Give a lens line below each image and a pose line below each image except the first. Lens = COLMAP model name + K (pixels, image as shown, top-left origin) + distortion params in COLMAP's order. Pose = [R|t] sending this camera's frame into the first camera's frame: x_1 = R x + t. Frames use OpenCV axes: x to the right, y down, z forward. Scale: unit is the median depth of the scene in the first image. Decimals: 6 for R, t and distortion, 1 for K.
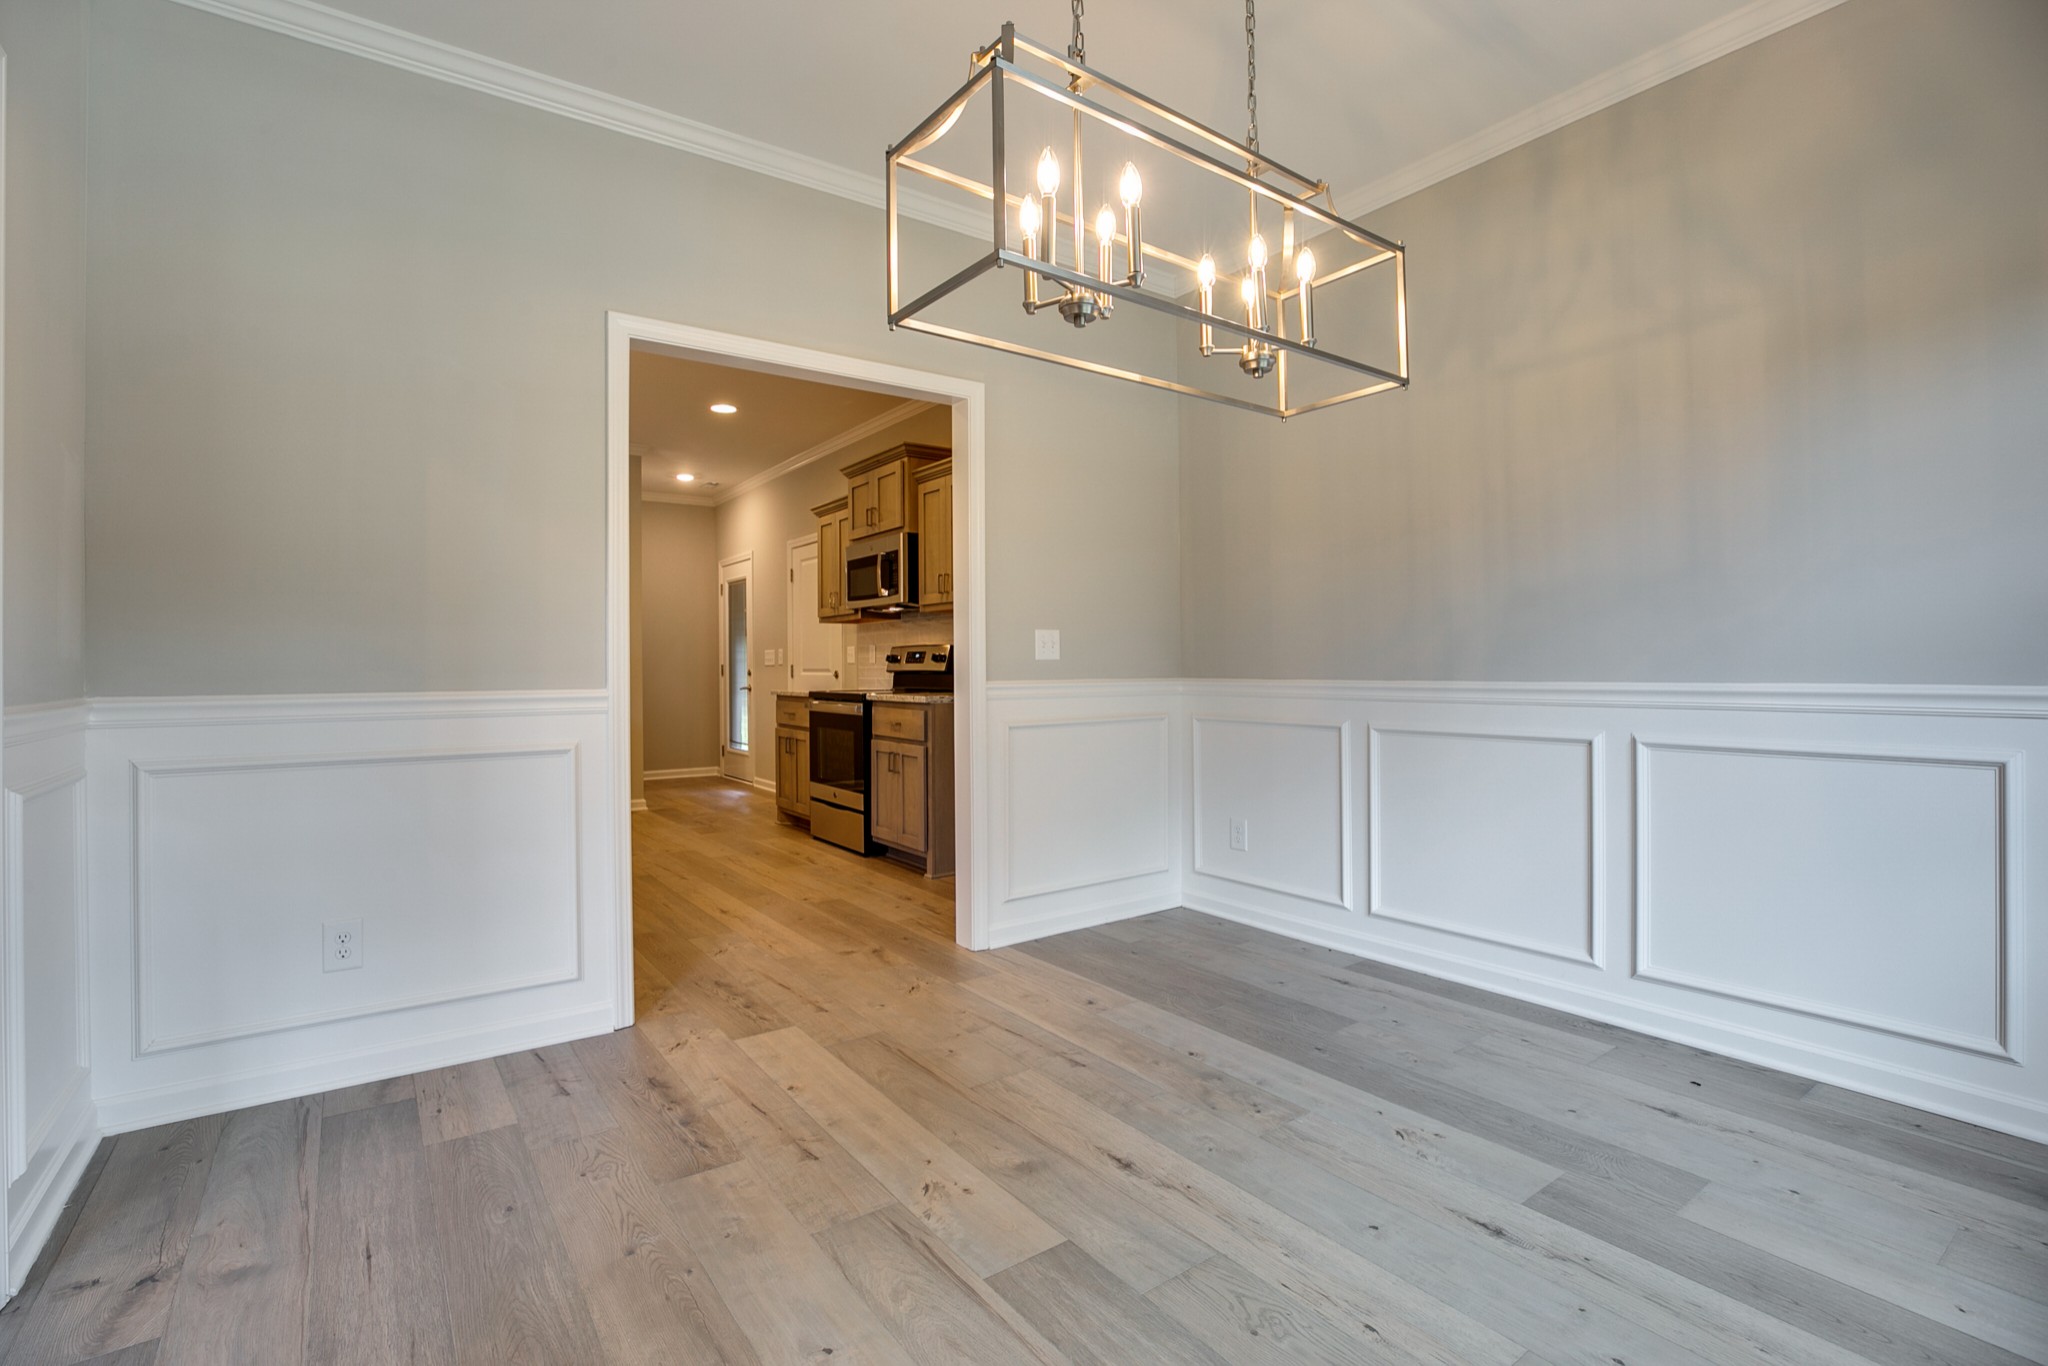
lens RADIAL K [[885.8, 0, 1017.5], [0, 885.8, 665.4], [0, 0, 1]] dist [-0.043113, 0.014499]
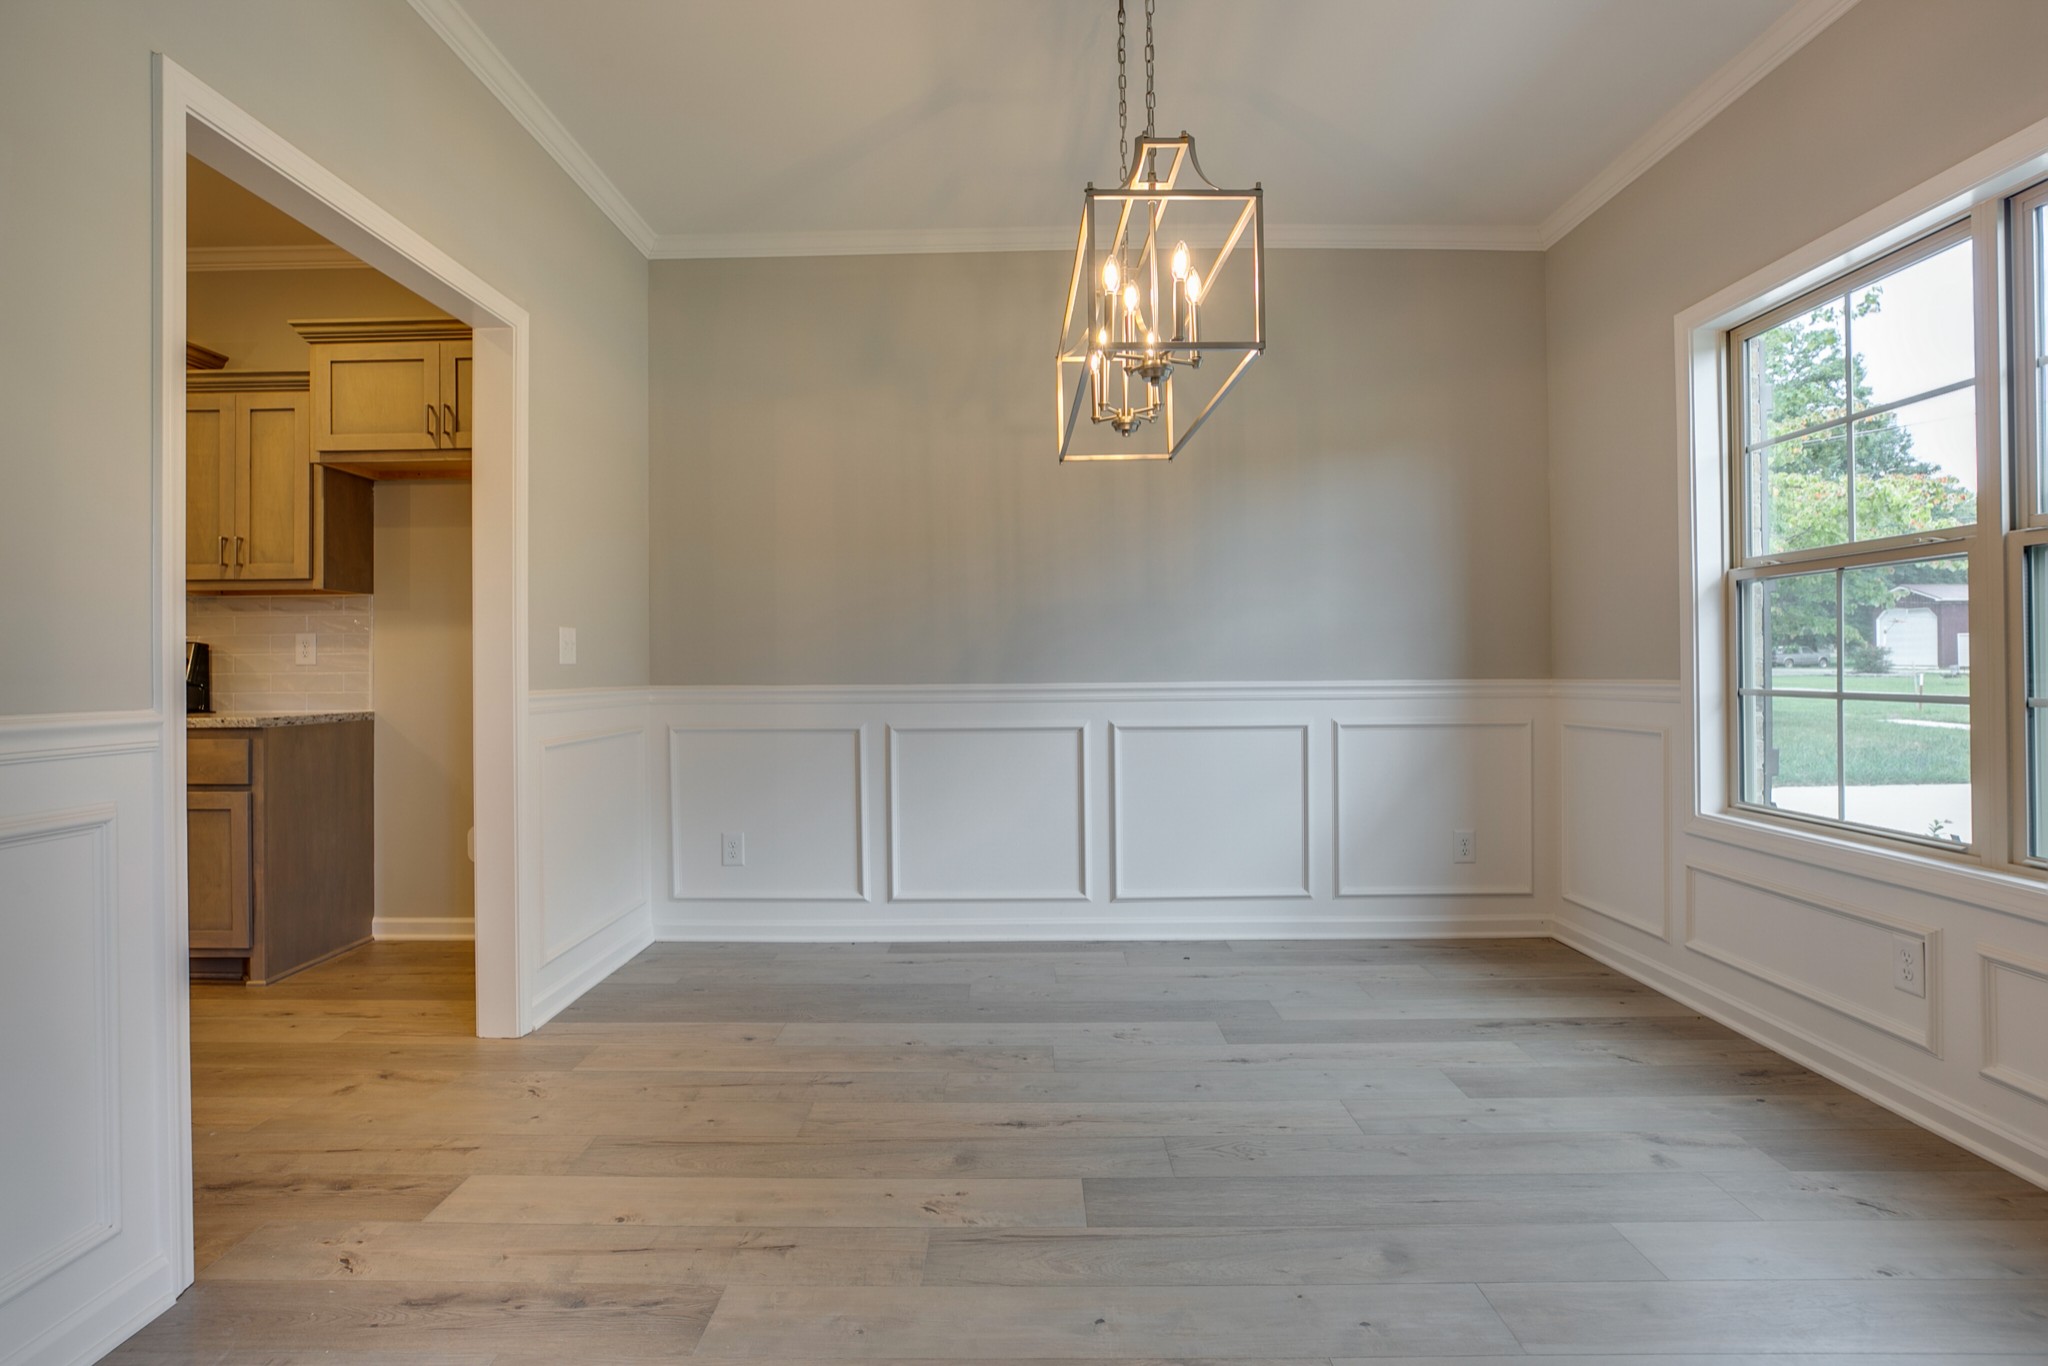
lens RADIAL K [[968.1, 0, 1019.4], [0, 968.1, 670.0], [0, 0, 1]] dist [-0.020812, 0.001238]
pose [[0.637461, -0.000539, 0.770482, -0.589699], [0.002810, 0.999995, -0.001625, 0.002413], [-0.770477, 0.003201, 0.637459, 0.166012]]
